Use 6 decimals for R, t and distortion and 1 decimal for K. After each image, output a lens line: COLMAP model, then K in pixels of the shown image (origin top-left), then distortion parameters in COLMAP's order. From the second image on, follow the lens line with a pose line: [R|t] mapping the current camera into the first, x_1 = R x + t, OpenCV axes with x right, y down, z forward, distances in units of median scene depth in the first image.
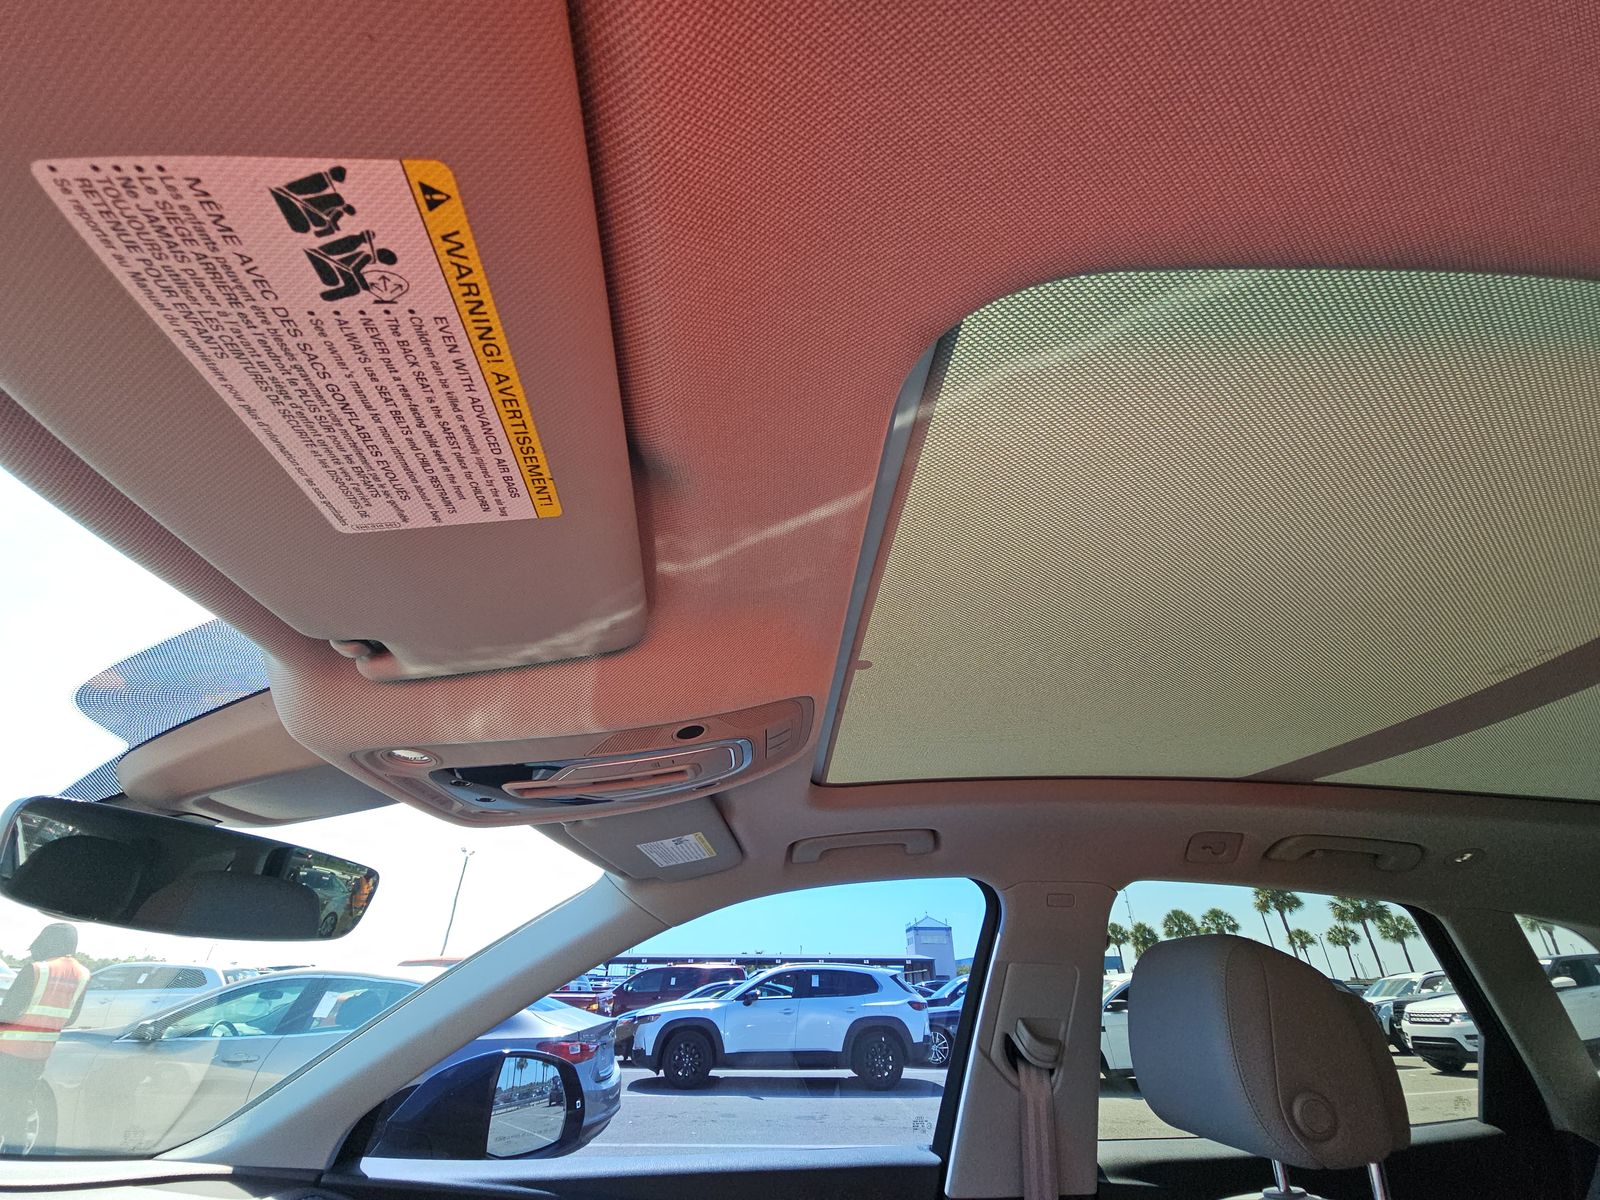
lens RADIAL K [[646.7, 0, 797.2], [0, 646.7, 595.7], [0, 0, 1]] dist [0.000372, 0.000178]
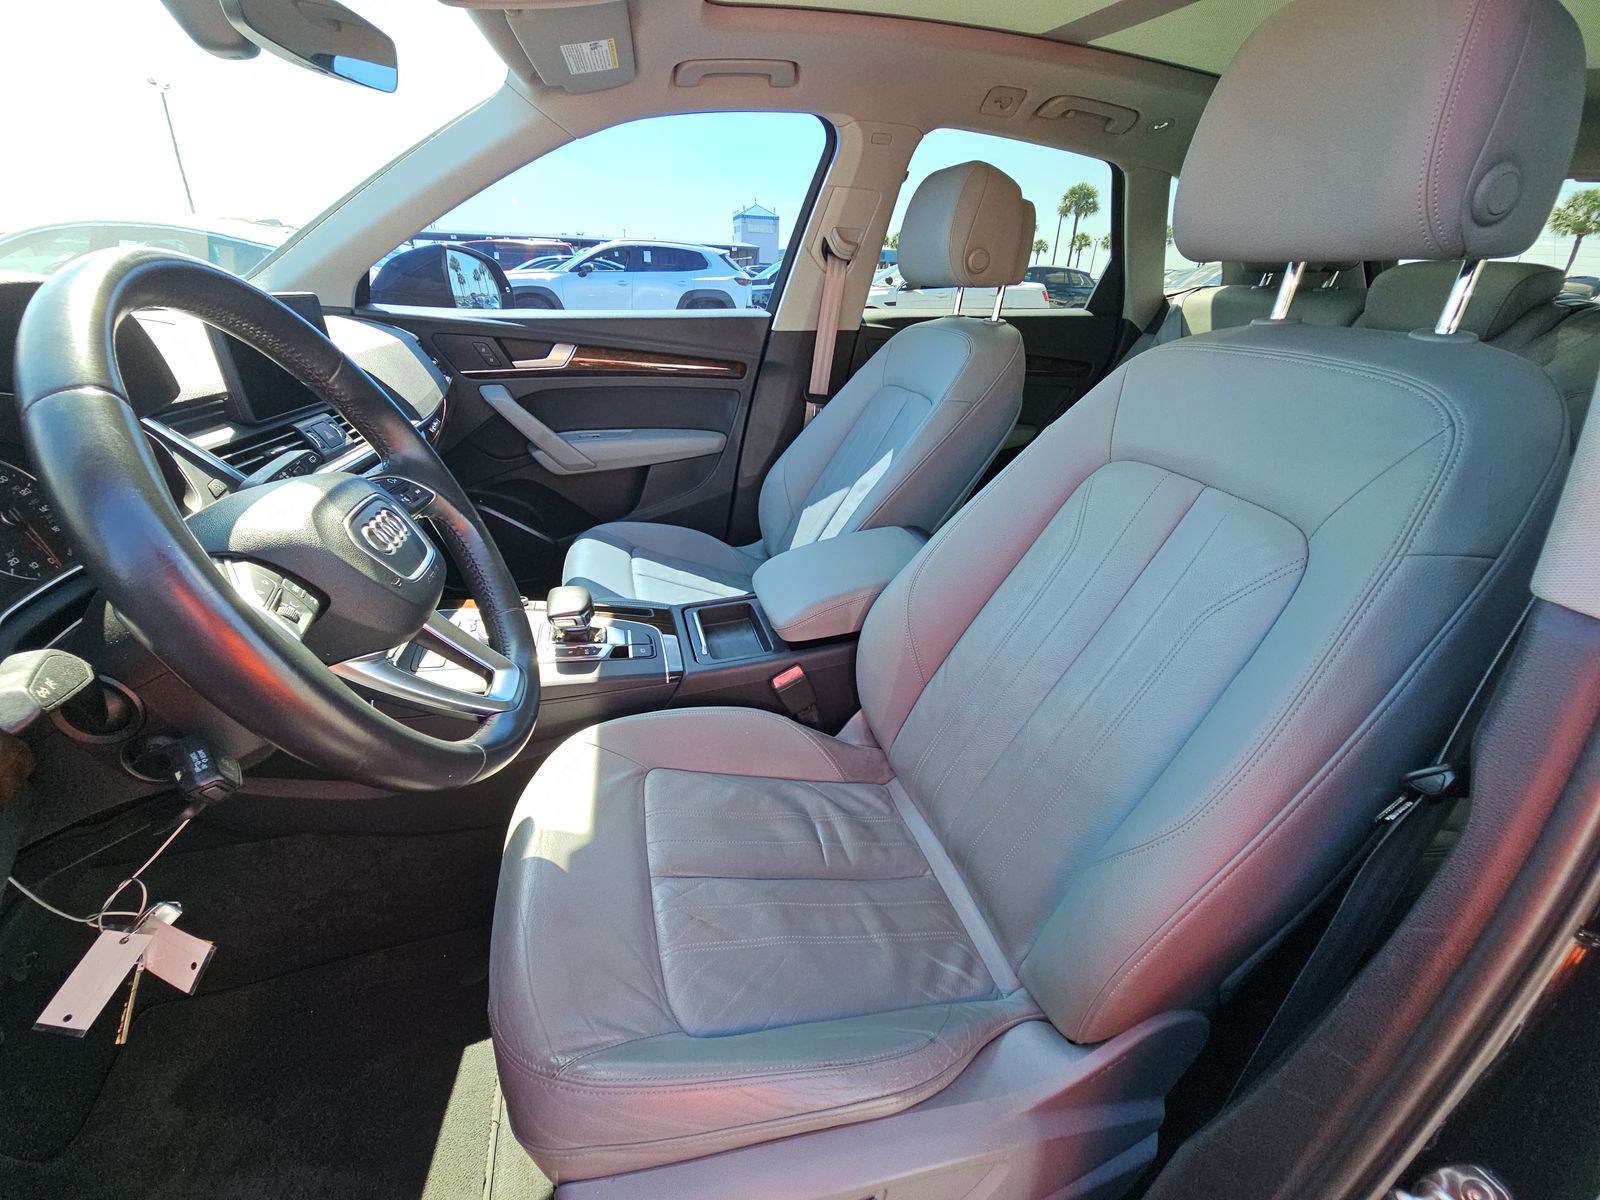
lens RADIAL K [[646.7, 0, 797.2], [0, 646.7, 595.7], [0, 0, 1]] dist [0.000372, 0.000178]
pose [[0.972013, -0.080768, 0.220605, -0.098054], [-0.143337, 0.540103, 0.829303, -0.072991], [-0.186130, -0.837715, 0.513410, -0.328696]]
